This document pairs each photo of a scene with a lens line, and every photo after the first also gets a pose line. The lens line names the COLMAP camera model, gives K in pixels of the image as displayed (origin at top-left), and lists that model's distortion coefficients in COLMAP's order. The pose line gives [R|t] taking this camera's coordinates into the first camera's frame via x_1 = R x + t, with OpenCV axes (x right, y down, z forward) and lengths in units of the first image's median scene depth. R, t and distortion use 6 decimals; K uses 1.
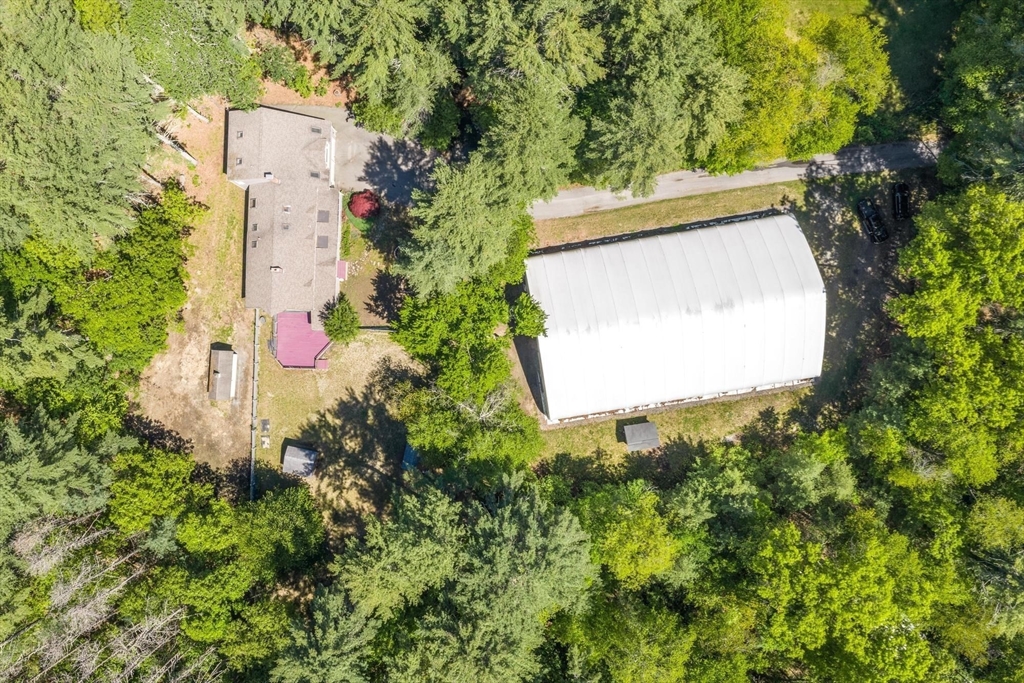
lens RADIAL K [[826.4, 0, 511.3], [0, 826.4, 342.9], [0, 0, 1]] dist [0.006325, -0.005752]
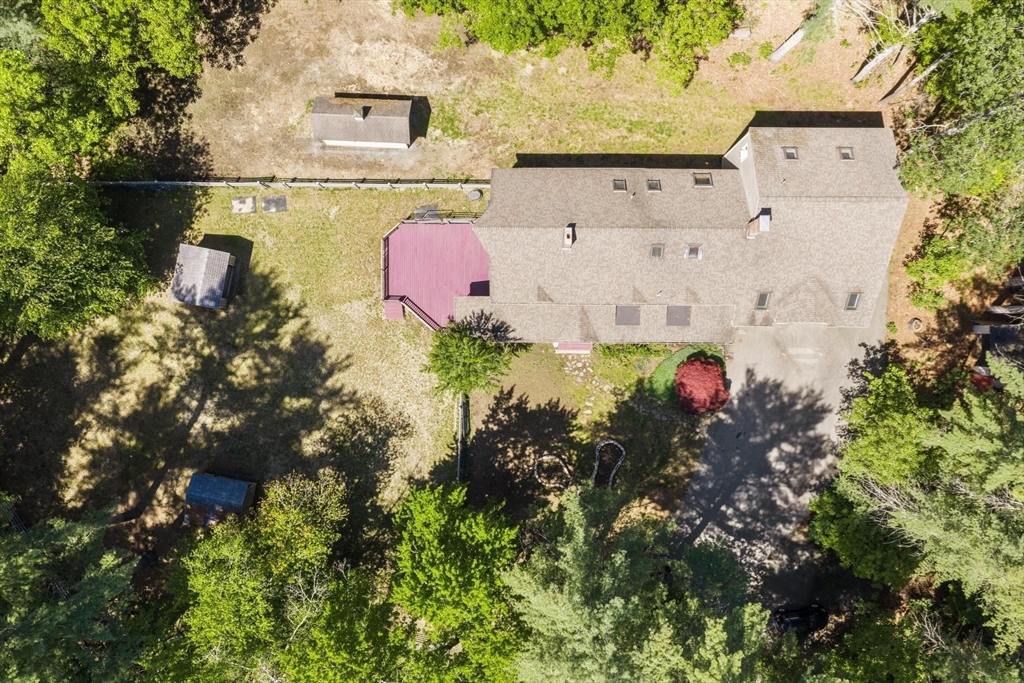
lens RADIAL K [[826.4, 0, 513.8], [0, 826.4, 342.2], [0, 0, 1]] dist [0.006325, -0.005752]
pose [[0.027932, 0.999603, -0.003773, -0.204072], [-0.999590, 0.027955, 0.006142, -0.052928], [0.006246, 0.003600, 0.999974, 0.476180]]
